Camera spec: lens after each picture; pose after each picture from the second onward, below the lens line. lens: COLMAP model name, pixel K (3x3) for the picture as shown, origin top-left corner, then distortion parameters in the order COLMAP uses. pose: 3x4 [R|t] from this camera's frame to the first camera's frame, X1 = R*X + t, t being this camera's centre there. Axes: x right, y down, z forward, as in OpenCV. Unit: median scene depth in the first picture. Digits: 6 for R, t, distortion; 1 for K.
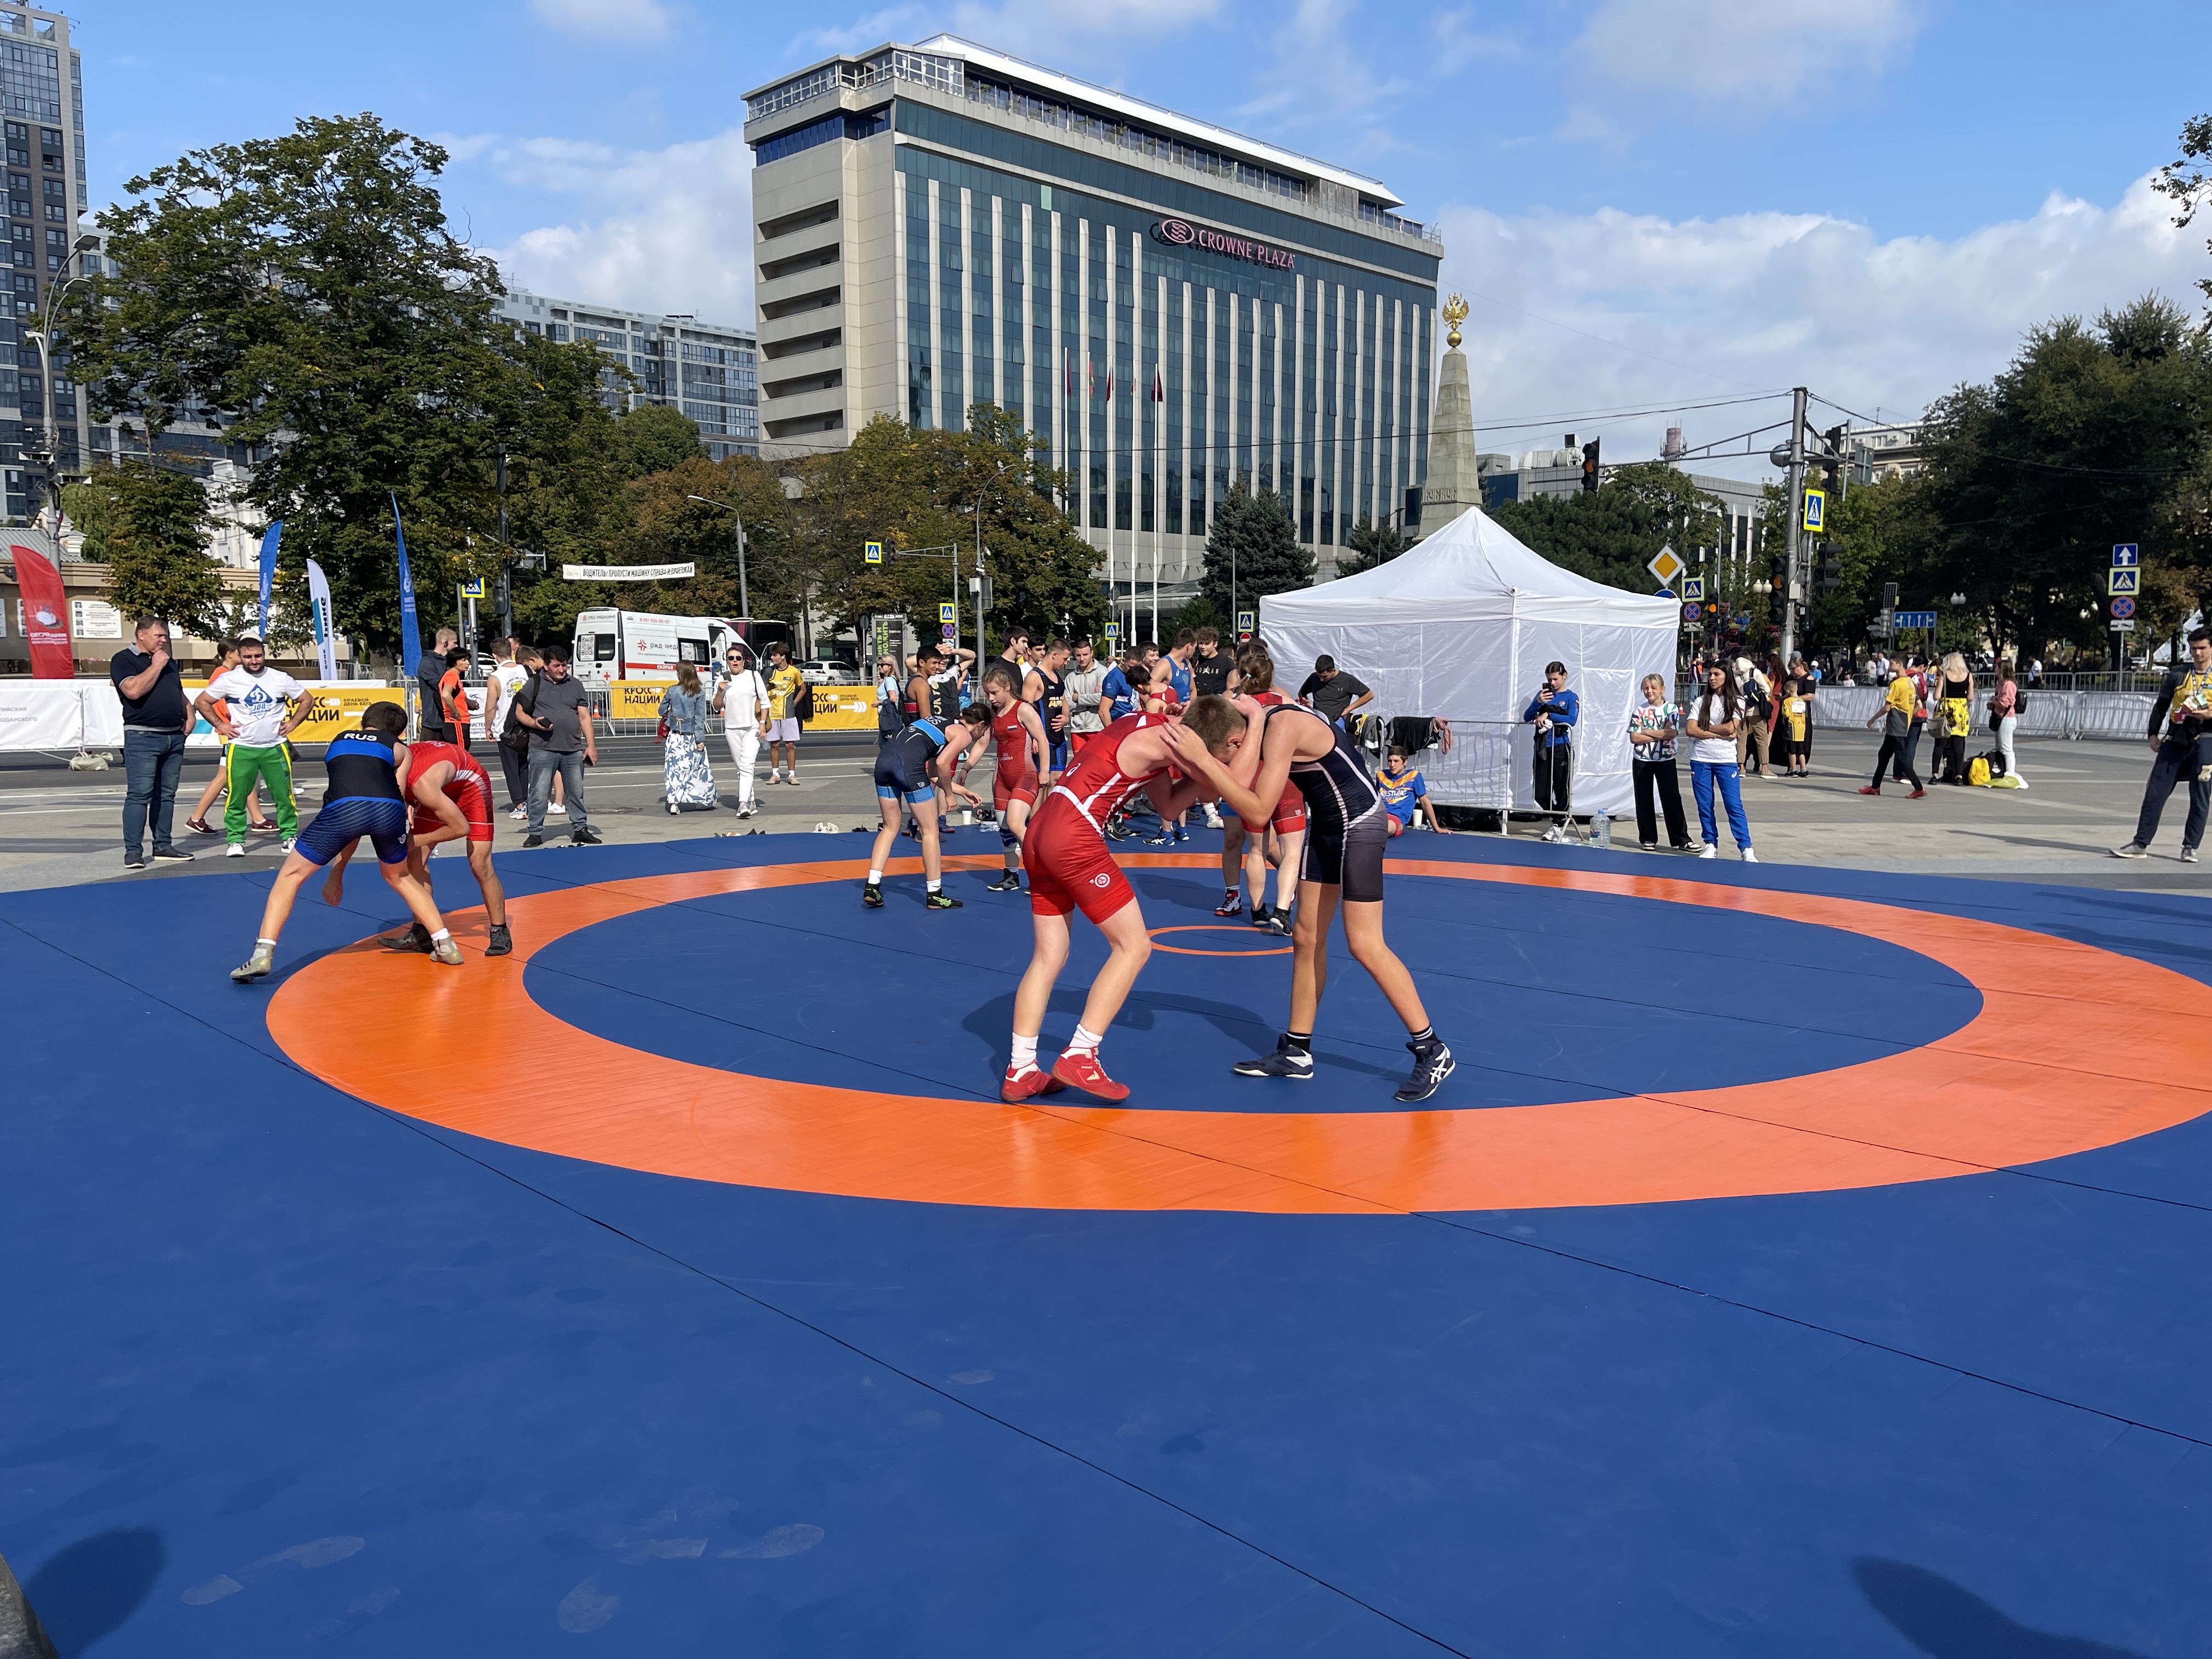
lens RADIAL K [[1667.2, 0, 1111.1], [0, 1667.2, 821.1], [0, 0, 1]] dist [0.032408, -0.037080]
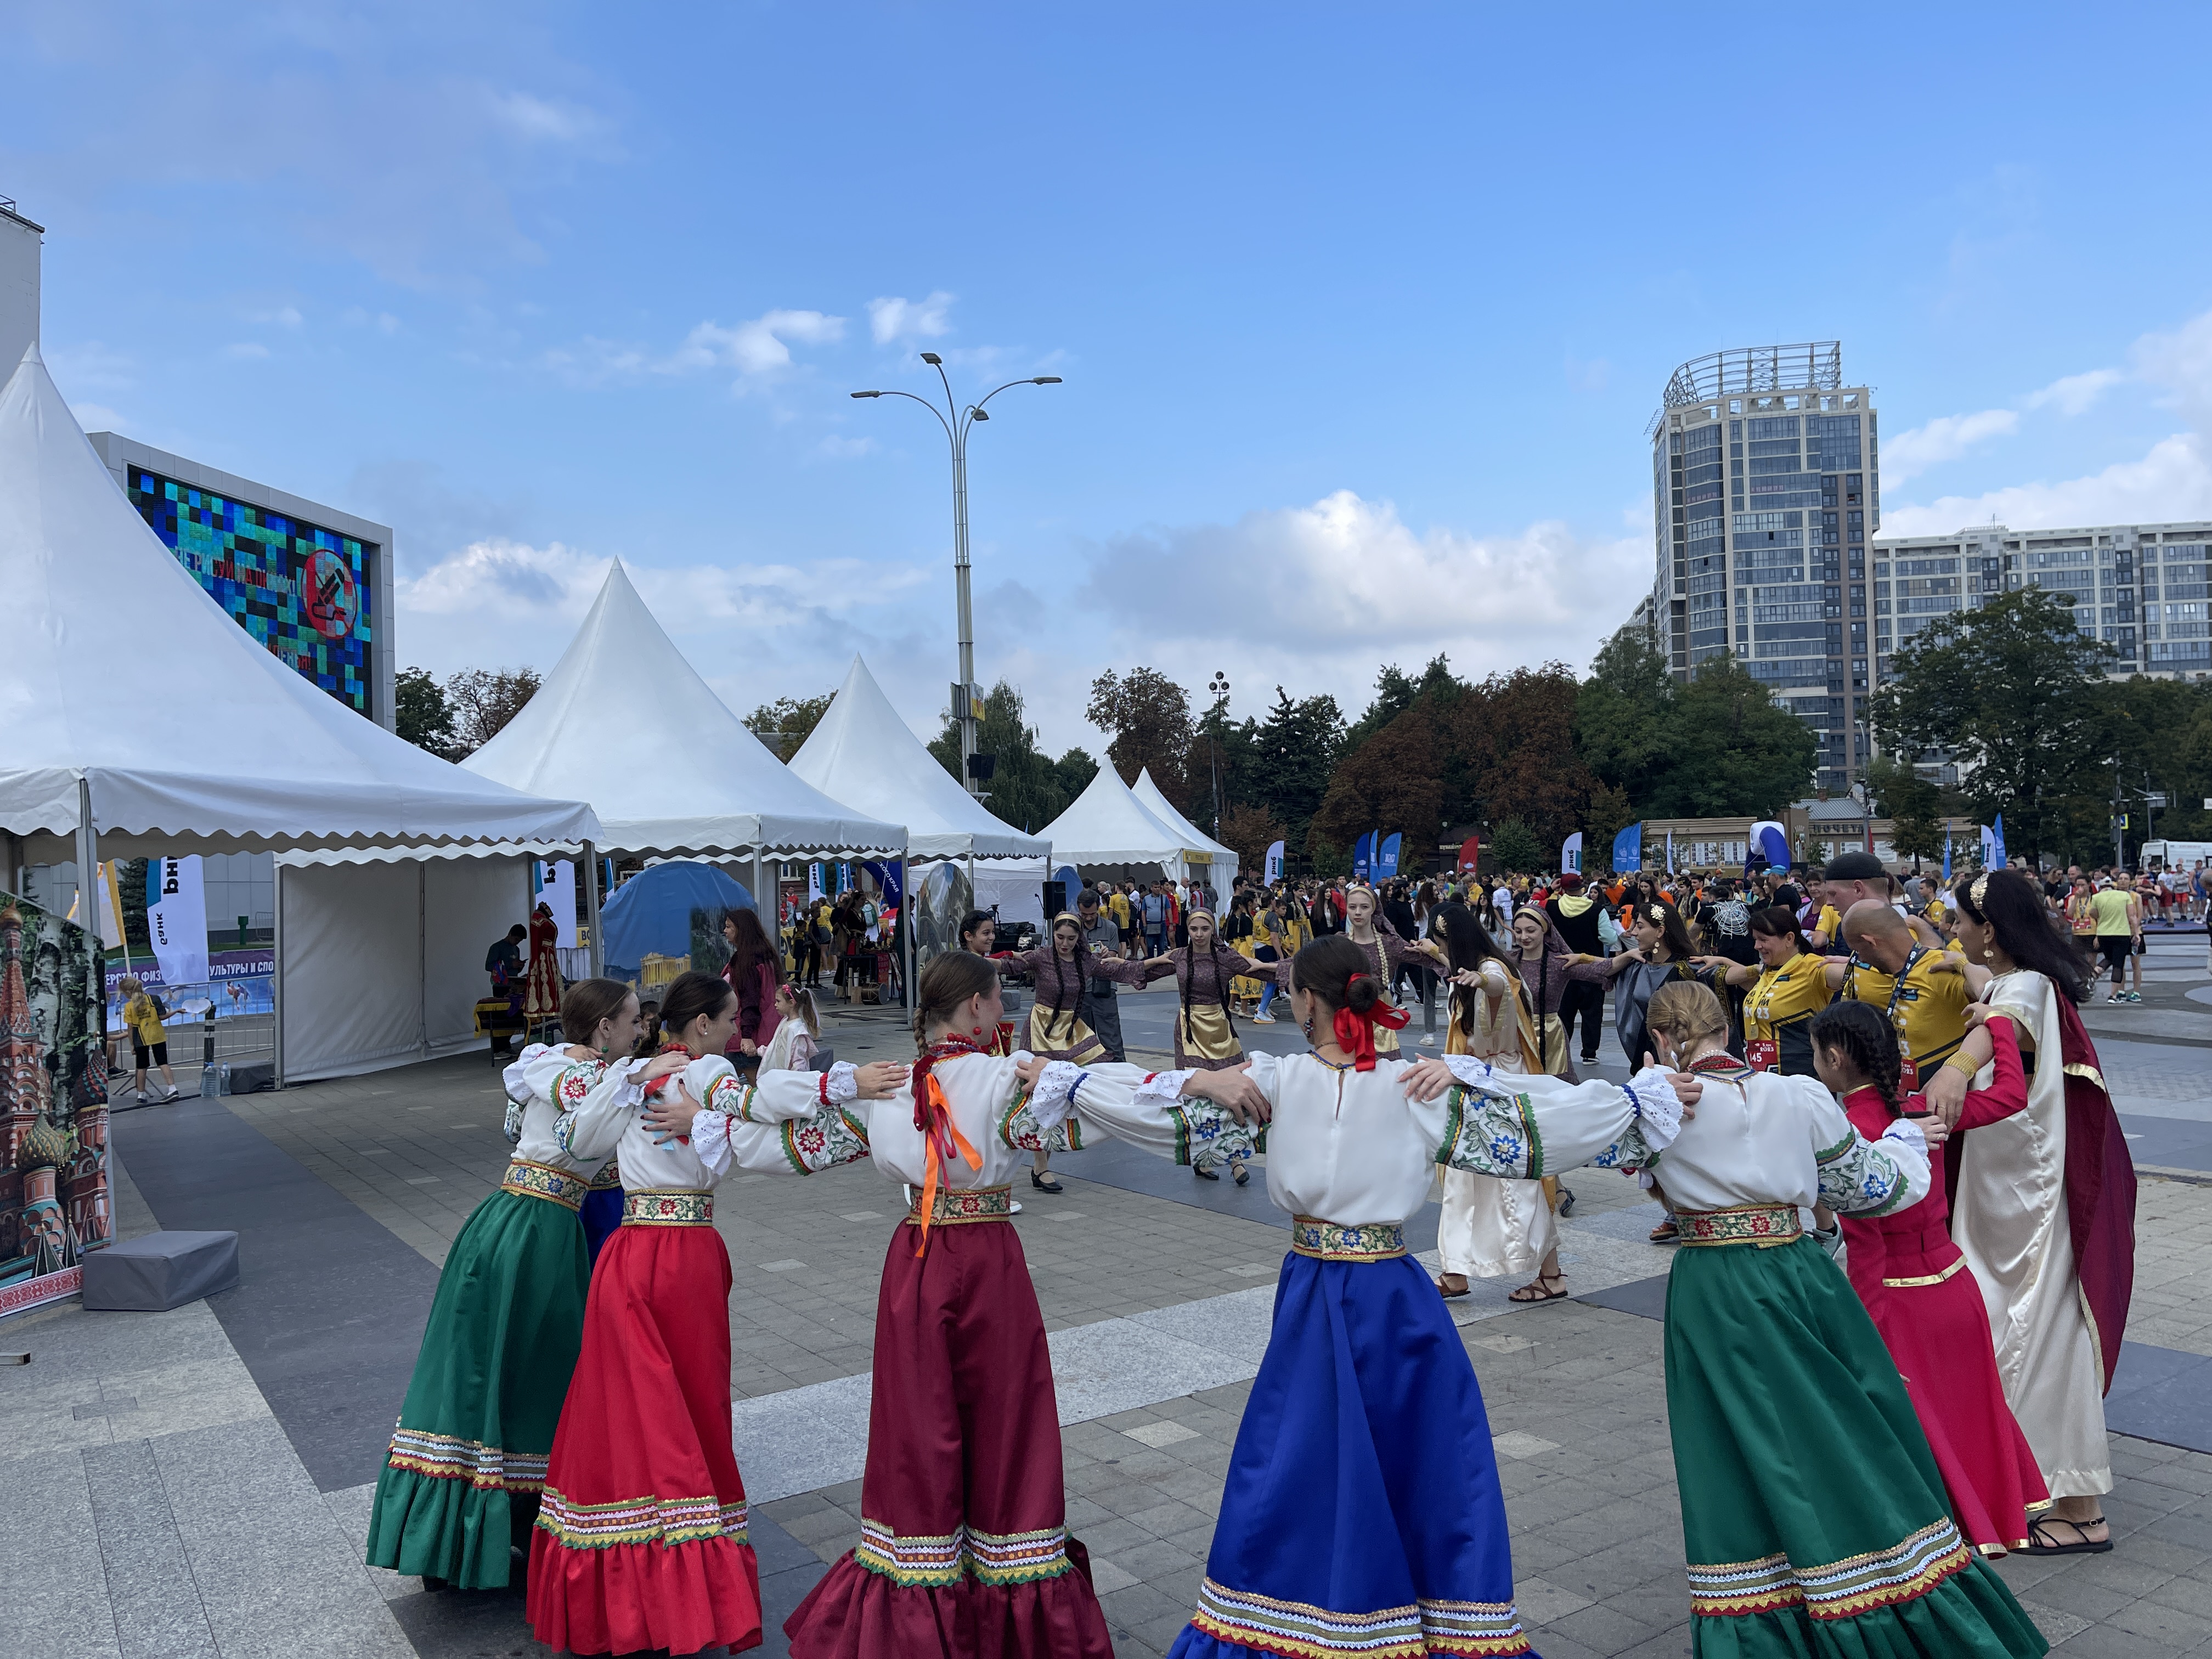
lens RADIAL K [[1667.2, 0, 1092.6], [0, 1667.2, 845.3], [0, 0, 1]] dist [0.032408, -0.037080]
pose [[0.558817, -0.032427, -0.828657, 0.116036], [-0.060544, 0.994973, -0.079764, 0.018725], [0.827078, 0.094744, 0.554045, -0.197014]]
